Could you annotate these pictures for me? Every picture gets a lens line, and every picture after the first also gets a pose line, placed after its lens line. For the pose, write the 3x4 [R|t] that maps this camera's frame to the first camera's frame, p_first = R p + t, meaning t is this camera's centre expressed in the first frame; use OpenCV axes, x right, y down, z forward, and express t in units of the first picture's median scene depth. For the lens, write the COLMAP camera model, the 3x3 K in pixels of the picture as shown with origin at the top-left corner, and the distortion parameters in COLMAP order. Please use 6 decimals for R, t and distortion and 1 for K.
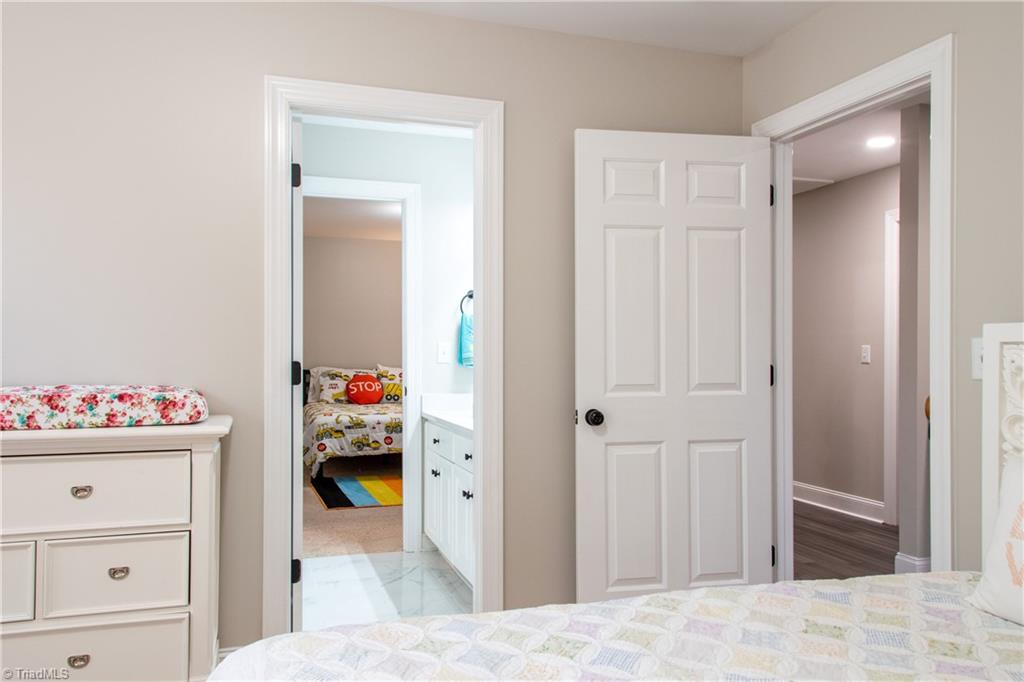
lens RADIAL K [[795.2, 0, 507.3], [0, 795.2, 354.8], [0, 0, 1]] dist [0.035473, 0.001665]
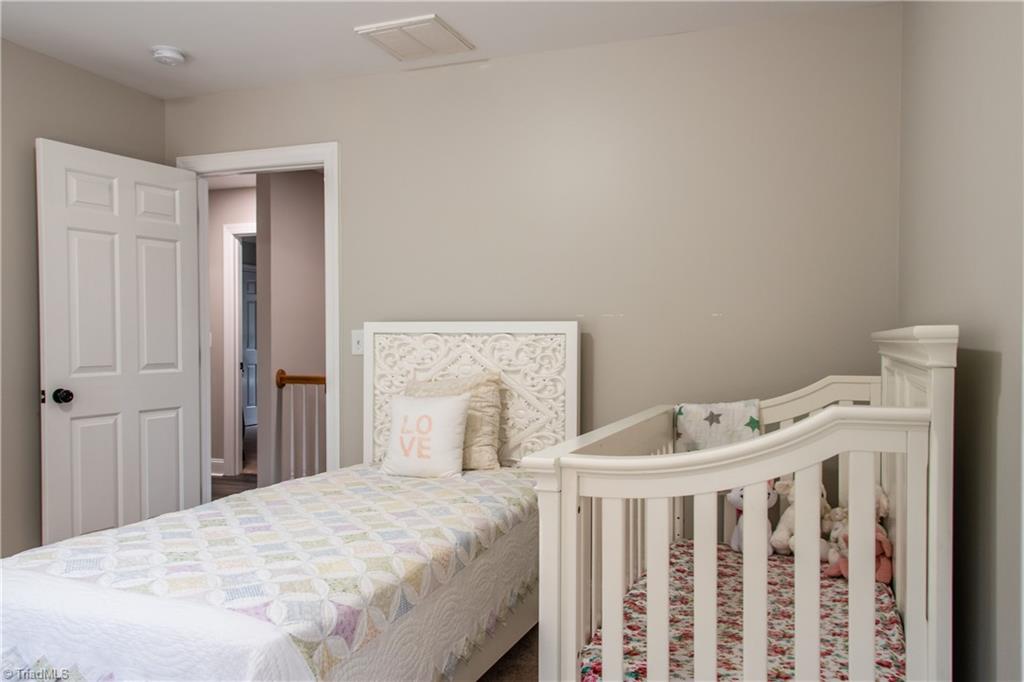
lens RADIAL K [[795.2, 0, 507.3], [0, 795.2, 354.8], [0, 0, 1]] dist [0.035473, 0.001665]
pose [[0.631290, -0.016763, 0.775366, -0.246149], [0.003590, 0.999819, 0.018692, 0.000490], [-0.775538, -0.009016, 0.631236, -0.142398]]
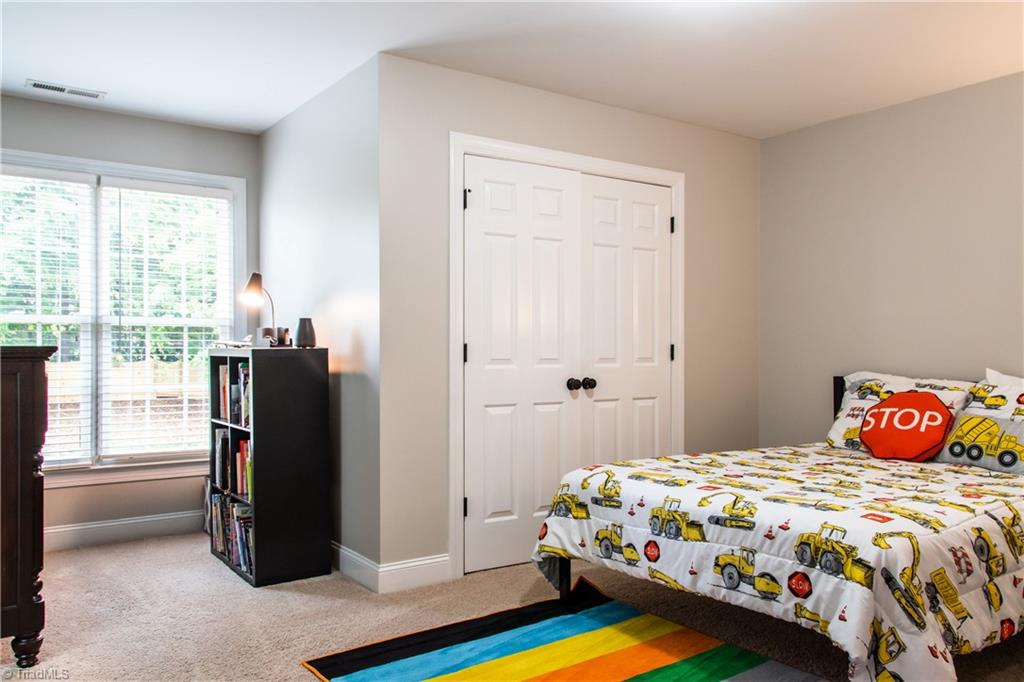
lens RADIAL K [[795.2, 0, 507.3], [0, 795.2, 354.8], [0, 0, 1]] dist [0.035473, 0.001665]
pose [[0.295345, 0.005792, -0.955373, 0.225203], [-0.006480, 0.999971, 0.004059, 0.005037], [0.955369, 0.004992, 0.295374, 0.815202]]
